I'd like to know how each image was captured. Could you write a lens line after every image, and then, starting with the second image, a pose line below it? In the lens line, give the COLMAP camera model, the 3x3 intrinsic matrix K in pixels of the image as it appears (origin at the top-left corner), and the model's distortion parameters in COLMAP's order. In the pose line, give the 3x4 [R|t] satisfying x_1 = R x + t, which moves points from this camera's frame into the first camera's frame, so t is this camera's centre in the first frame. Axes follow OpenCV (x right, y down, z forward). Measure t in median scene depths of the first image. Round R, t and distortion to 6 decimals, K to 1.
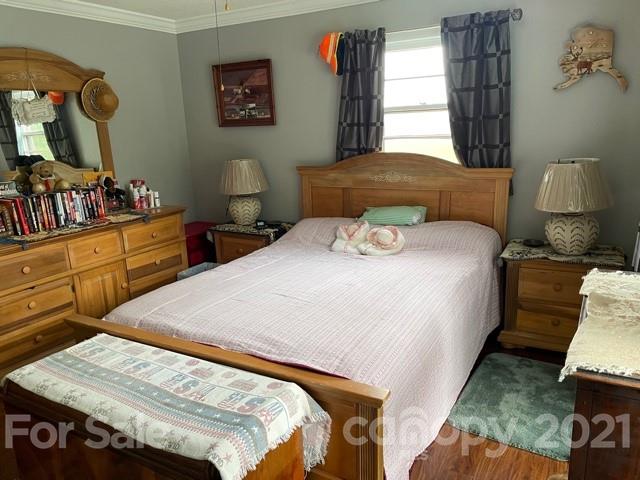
lens RADIAL K [[484.0, 0, 326.7], [0, 484.0, 238.9], [0, 0, 1]] dist [0.072858, -0.096144]
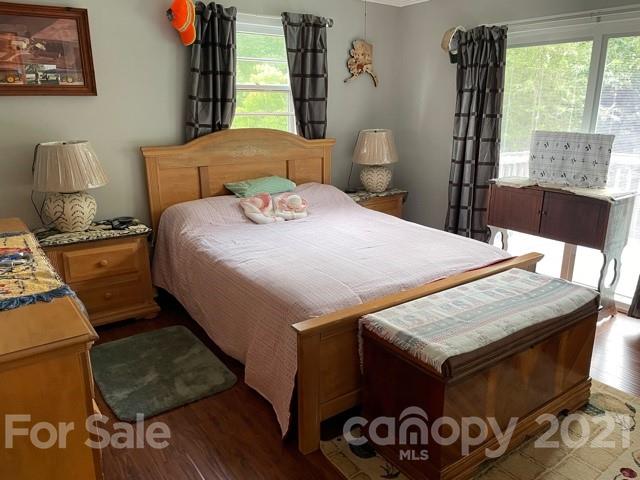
lens RADIAL K [[484.0, 0, 321.1], [0, 484.0, 240.3], [0, 0, 1]] dist [0.072858, -0.096144]
pose [[0.423974, -0.209151, 0.881193, -0.859416], [0.194741, 0.971264, 0.136832, -0.058398], [-0.884490, 0.113591, 0.452521, 0.436915]]
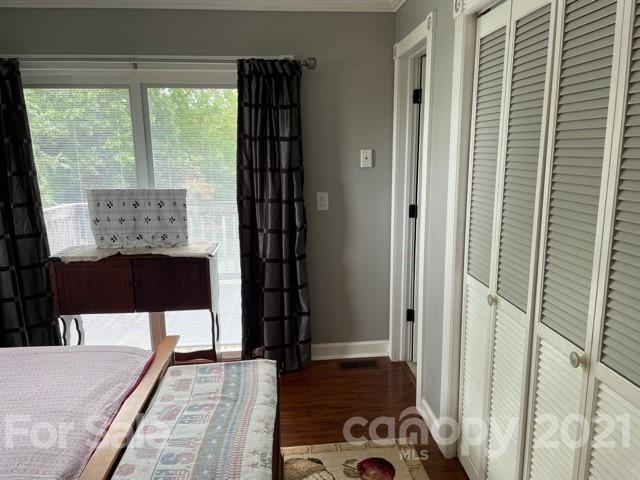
lens RADIAL K [[484.0, 0, 318.3], [0, 484.0, 241.9], [0, 0, 1]] dist [0.072858, -0.096144]
pose [[-0.554466, -0.108363, 0.825121, -0.624963], [0.224370, 0.935306, 0.273606, -0.115904], [-0.801390, 0.336837, -0.494282, 0.624295]]
